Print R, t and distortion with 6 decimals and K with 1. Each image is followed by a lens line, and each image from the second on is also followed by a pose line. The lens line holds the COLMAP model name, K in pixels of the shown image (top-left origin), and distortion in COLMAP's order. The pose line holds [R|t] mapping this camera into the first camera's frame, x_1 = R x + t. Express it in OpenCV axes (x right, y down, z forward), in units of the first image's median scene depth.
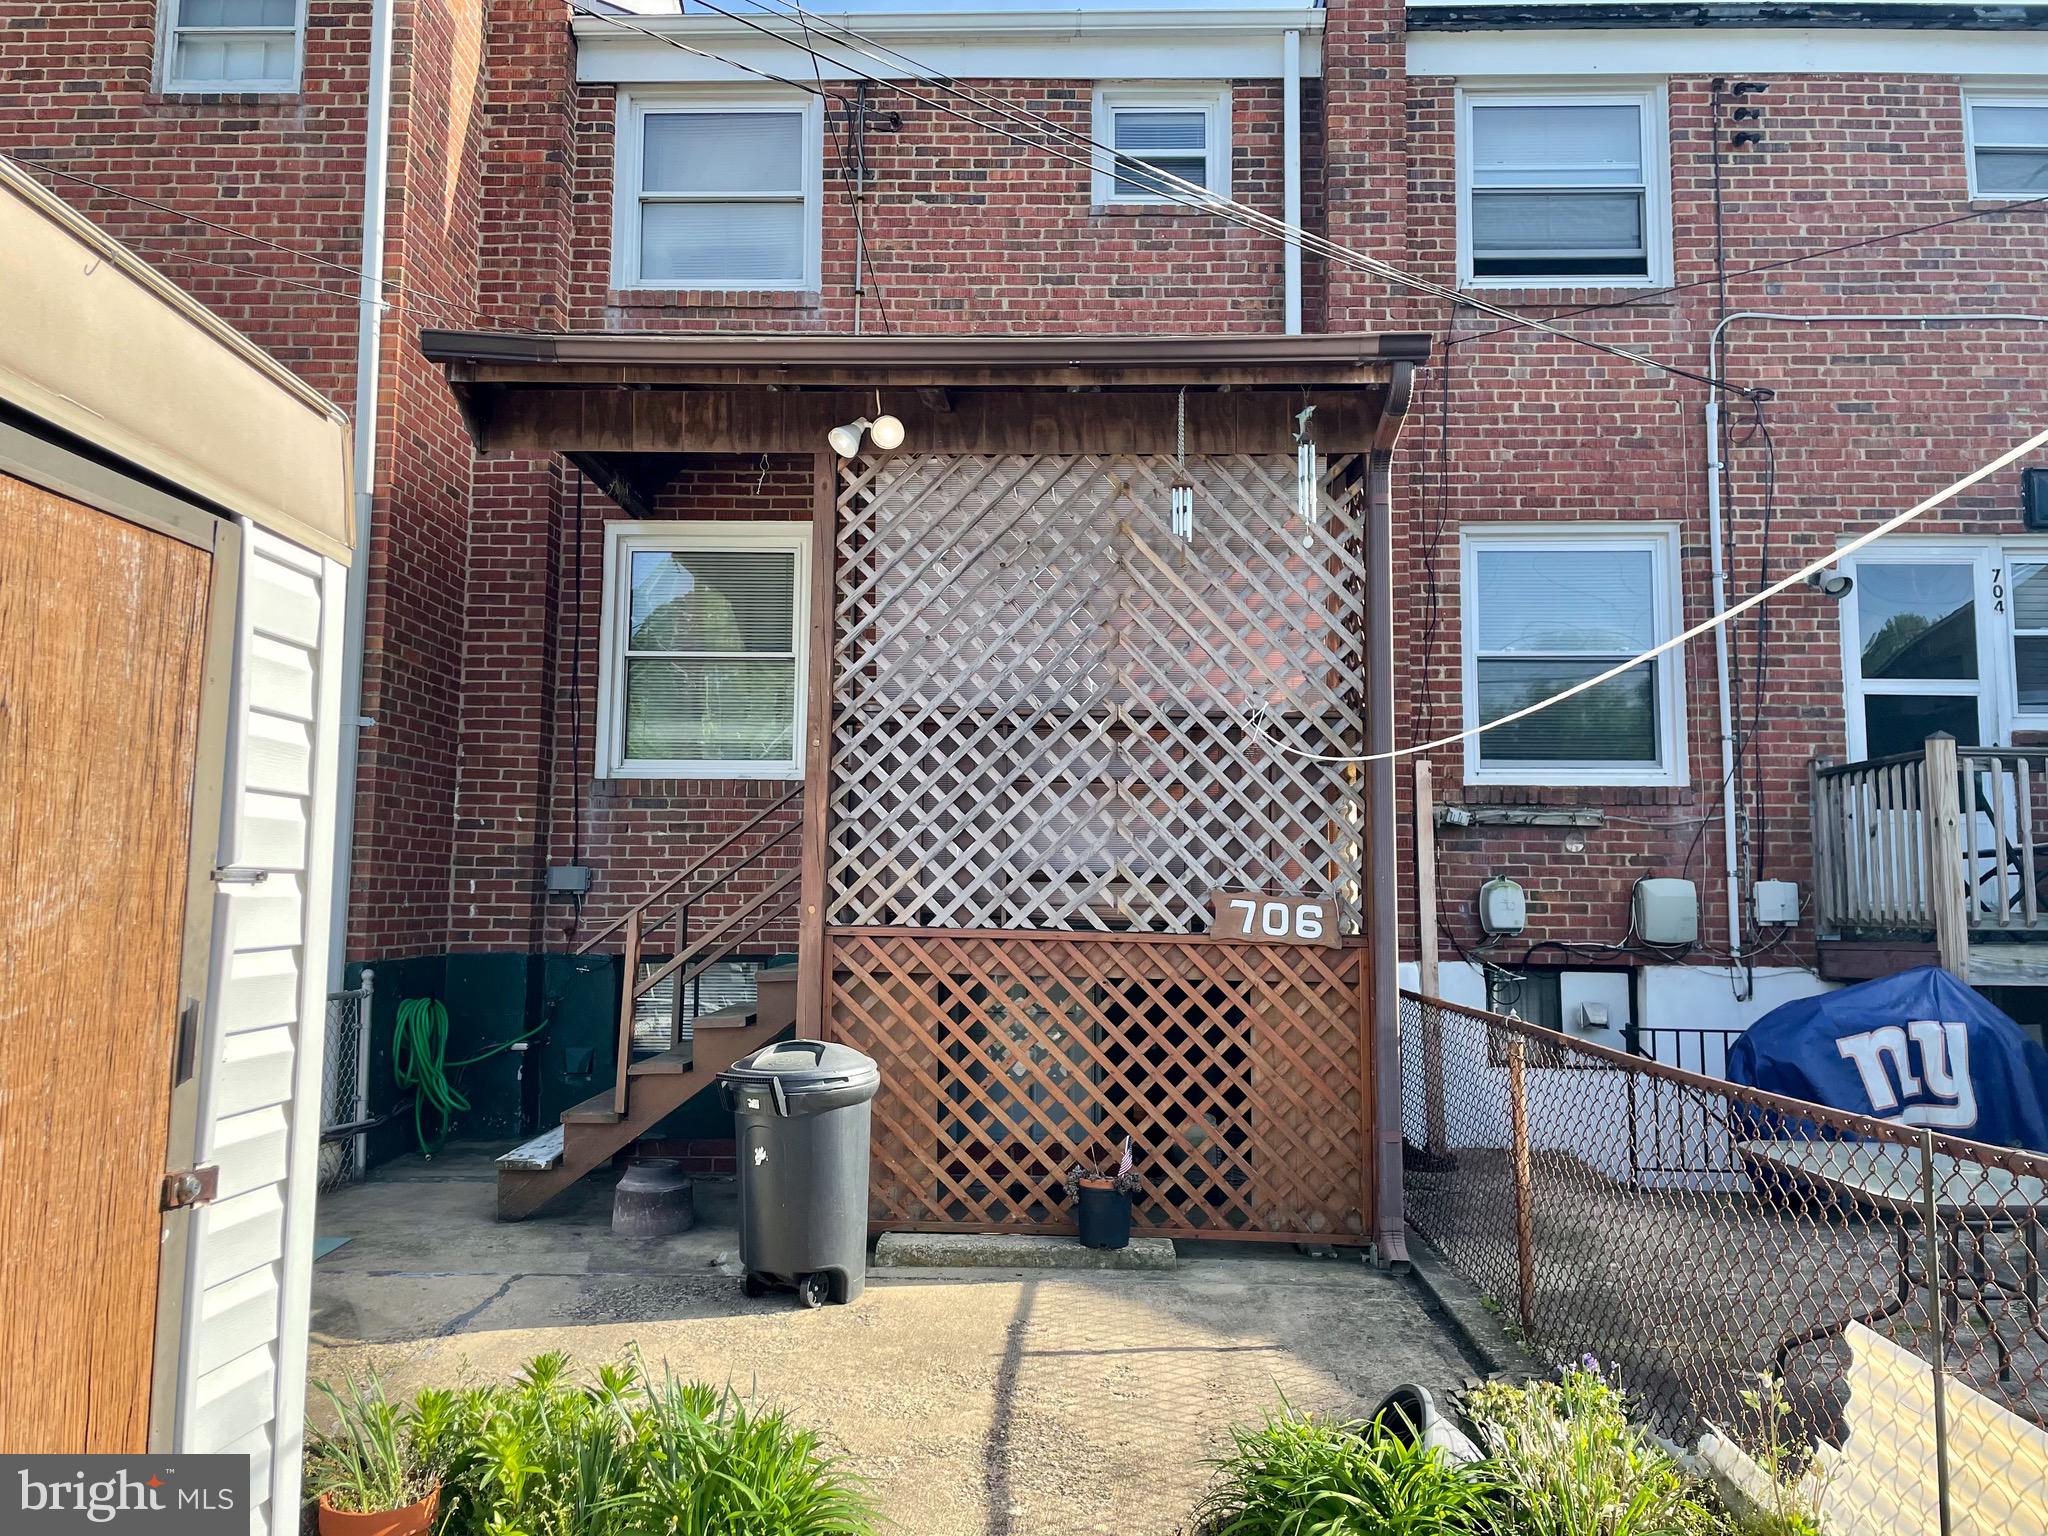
lens RADIAL K [[1540.1, 0, 1019.1], [0, 1540.1, 757.6], [0, 0, 1]] dist [0.096348, -0.126660]
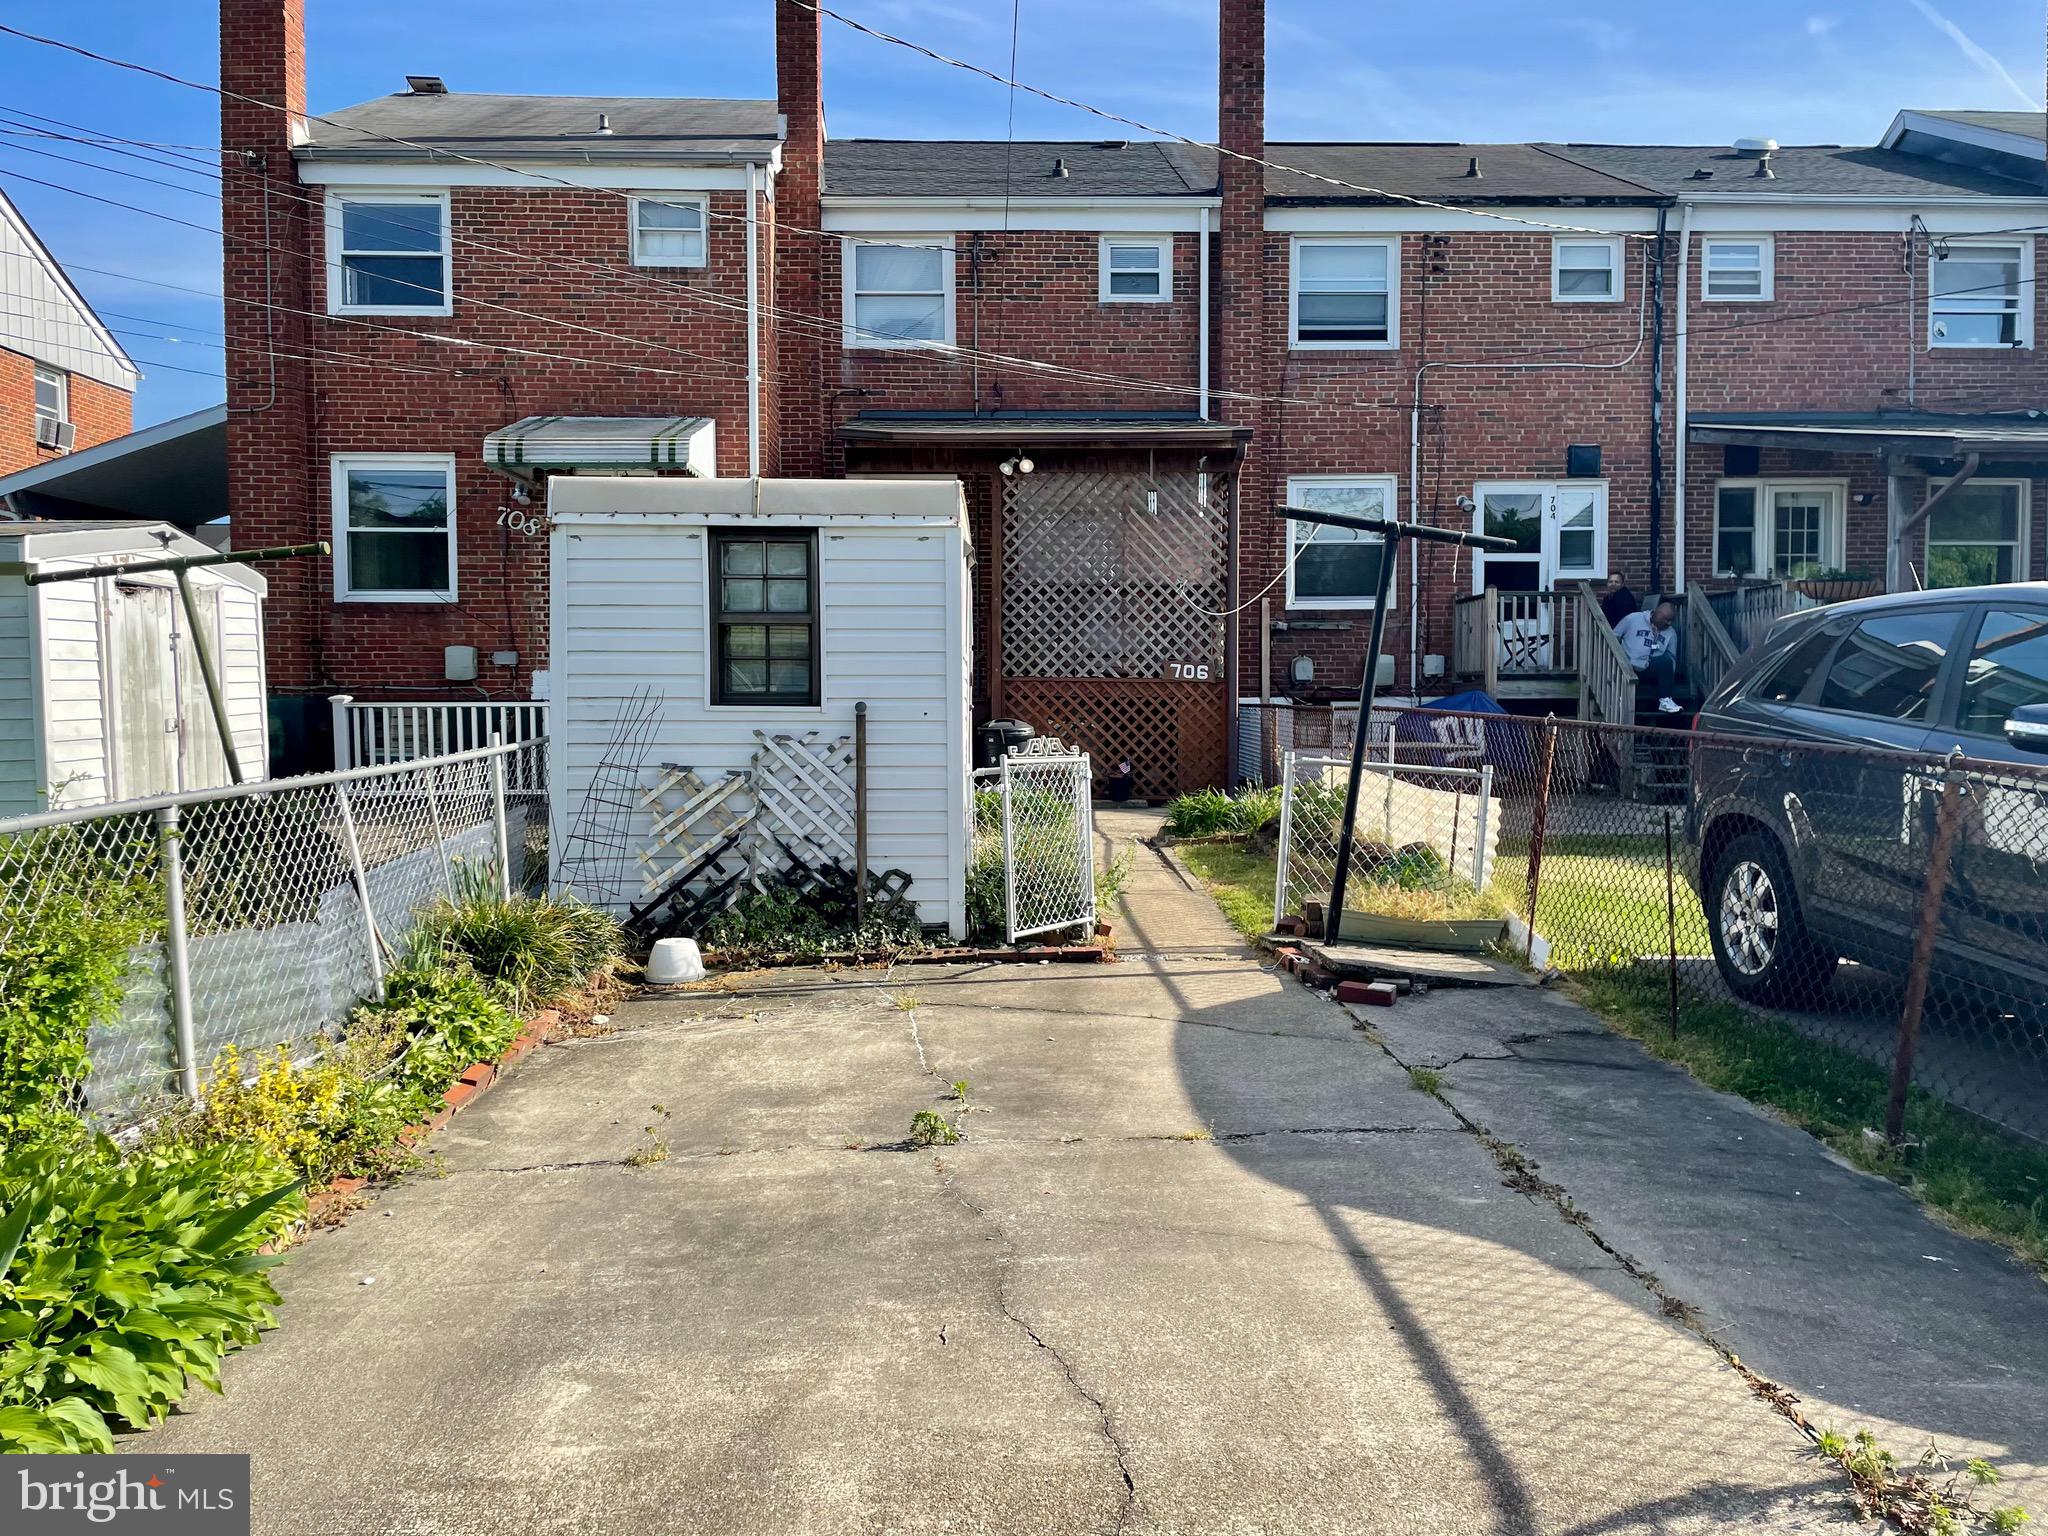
lens RADIAL K [[1540.1, 0, 1019.1], [0, 1540.1, 757.6], [0, 0, 1]] dist [0.096348, -0.126660]
pose [[0.999111, -0.012618, 0.040234, -0.191733], [0.007213, 0.991255, 0.131765, -0.079286], [-0.041545, -0.131358, 0.990464, -1.350119]]
